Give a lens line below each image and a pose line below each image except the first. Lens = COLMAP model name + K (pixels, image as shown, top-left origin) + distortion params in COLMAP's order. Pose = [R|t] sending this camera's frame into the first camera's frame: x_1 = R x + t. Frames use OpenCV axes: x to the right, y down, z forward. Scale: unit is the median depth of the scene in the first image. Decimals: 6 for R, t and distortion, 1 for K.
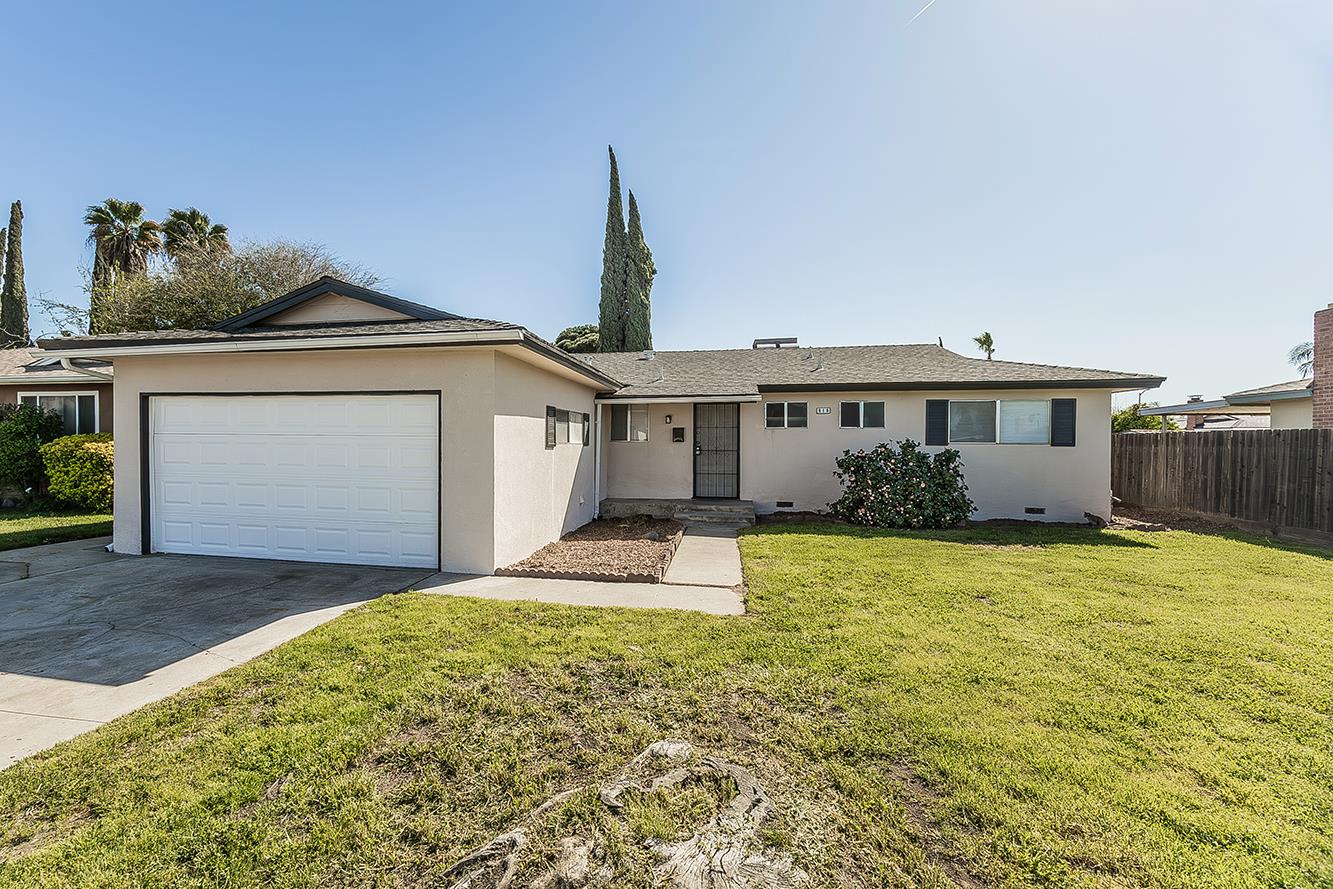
lens RADIAL K [[558.4, 0, 610.2], [0, 558.4, 453.1], [0, 0, 1]] dist [0.009142, -0.002002]
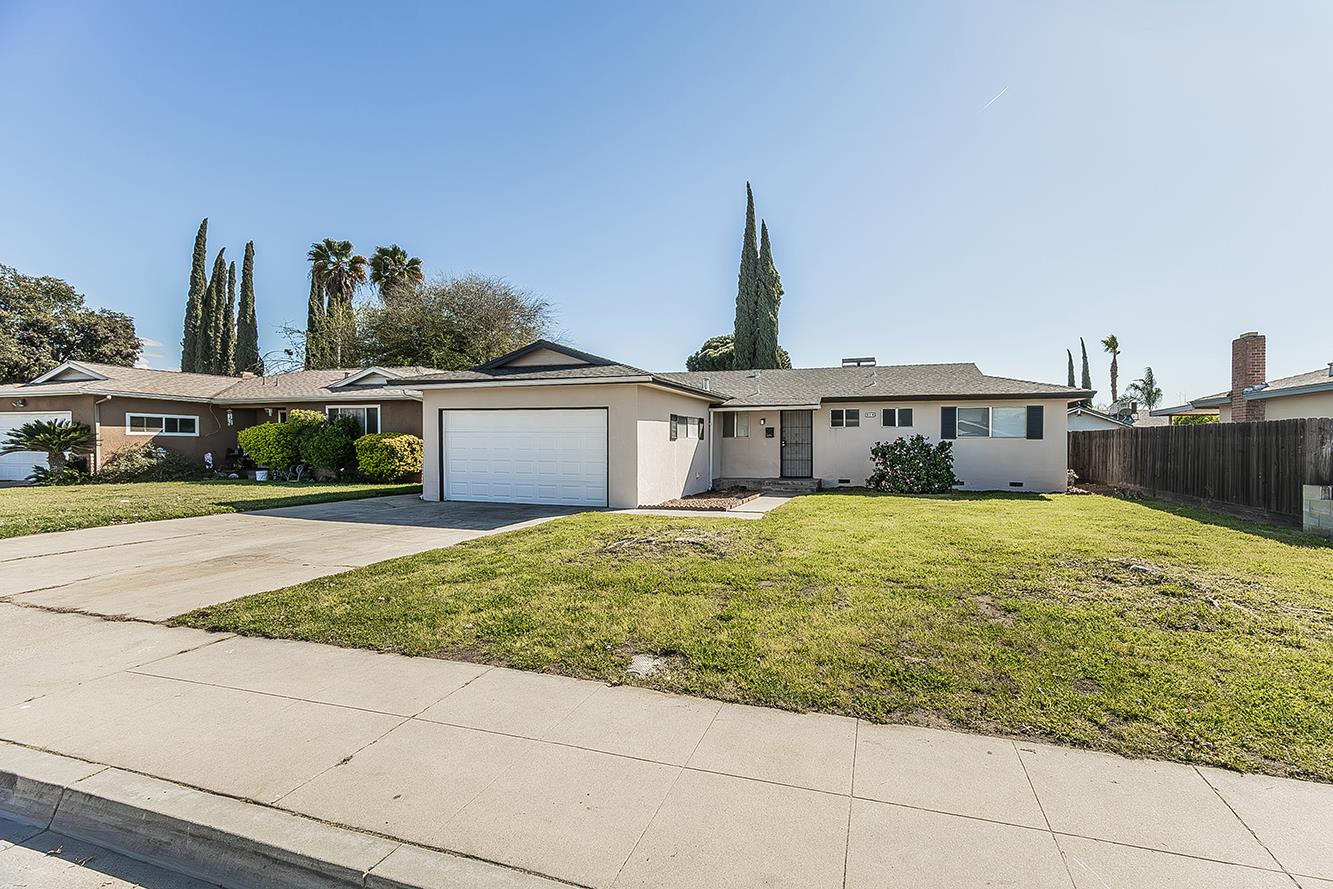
lens RADIAL K [[558.4, 0, 725.9], [0, 558.4, 452.5], [0, 0, 1]] dist [0.009142, -0.002002]
pose [[0.997837, -0.001635, -0.065711, 0.111670], [0.001401, 0.999992, -0.003616, 0.024401], [0.065717, 0.003516, 0.997832, -0.446559]]
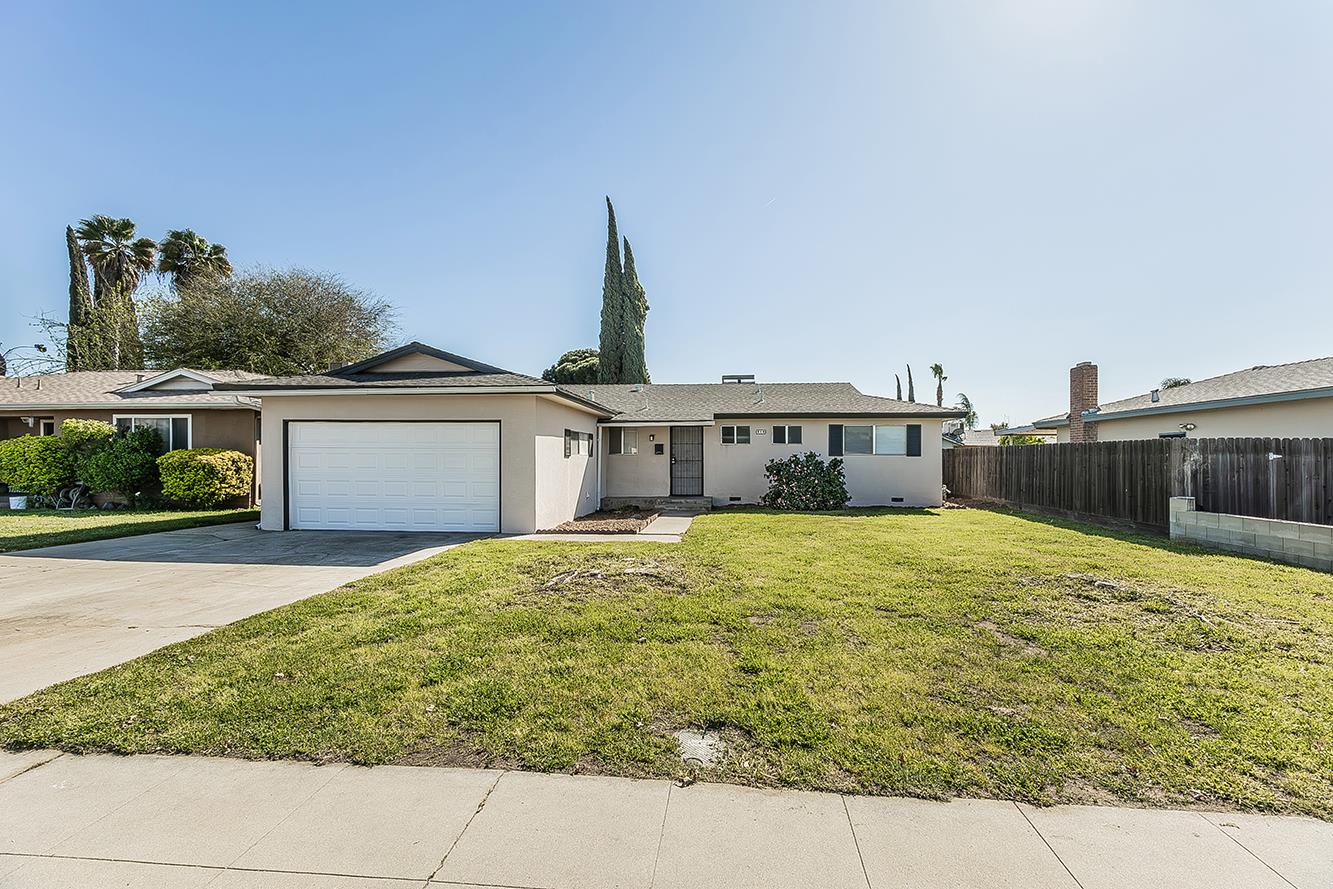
lens RADIAL K [[558.4, 0, 682.1], [0, 558.4, 460.7], [0, 0, 1]] dist [0.009142, -0.002002]
pose [[0.991745, -0.004007, 0.128164, 0.003552], [0.006342, 0.999821, -0.017812, 0.021177], [-0.128070, 0.018478, 0.991593, -0.379022]]
